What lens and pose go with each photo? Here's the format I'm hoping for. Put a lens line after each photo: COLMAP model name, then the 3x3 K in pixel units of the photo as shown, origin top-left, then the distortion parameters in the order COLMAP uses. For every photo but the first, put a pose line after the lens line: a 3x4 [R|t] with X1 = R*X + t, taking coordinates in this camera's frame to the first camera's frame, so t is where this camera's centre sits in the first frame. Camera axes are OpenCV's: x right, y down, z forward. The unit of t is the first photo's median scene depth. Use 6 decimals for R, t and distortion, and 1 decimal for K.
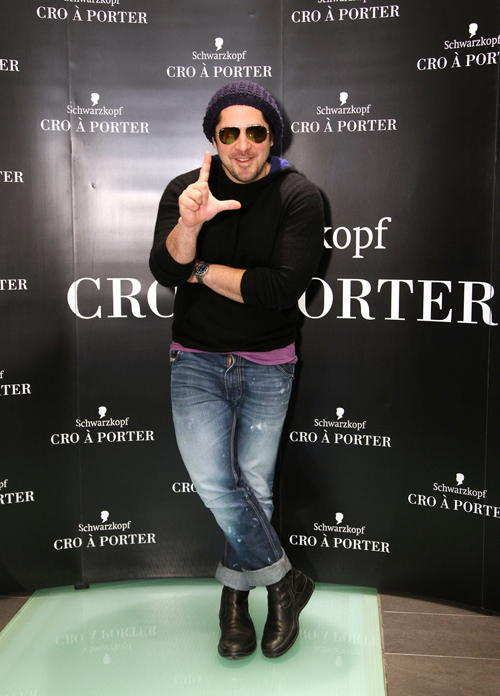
lens RADIAL K [[912.0, 0, 250.0], [0, 912.0, 348.0], [0, 0, 1]] dist [0.013112, 0.065661]
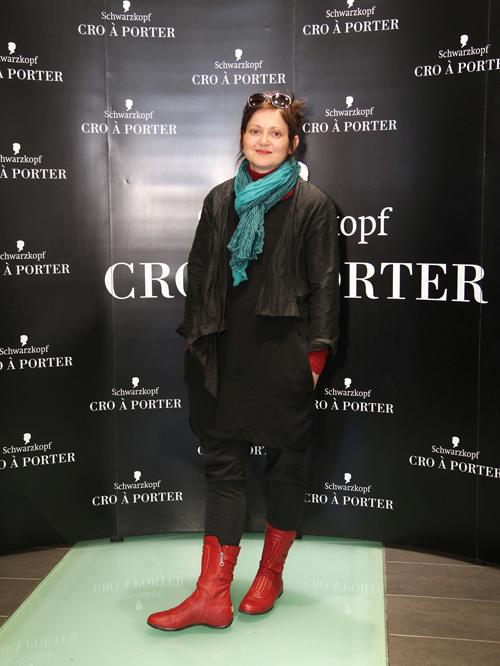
lens RADIAL K [[928.2, 0, 243.1], [0, 928.2, 323.6], [0, 0, 1]] dist [0.064893, 0.011861]
pose [[0.999435, -0.002319, -0.033541, 0.009490], [0.001876, 0.999910, -0.013256, 0.013990], [0.033569, 0.013185, 0.999349, -0.144688]]
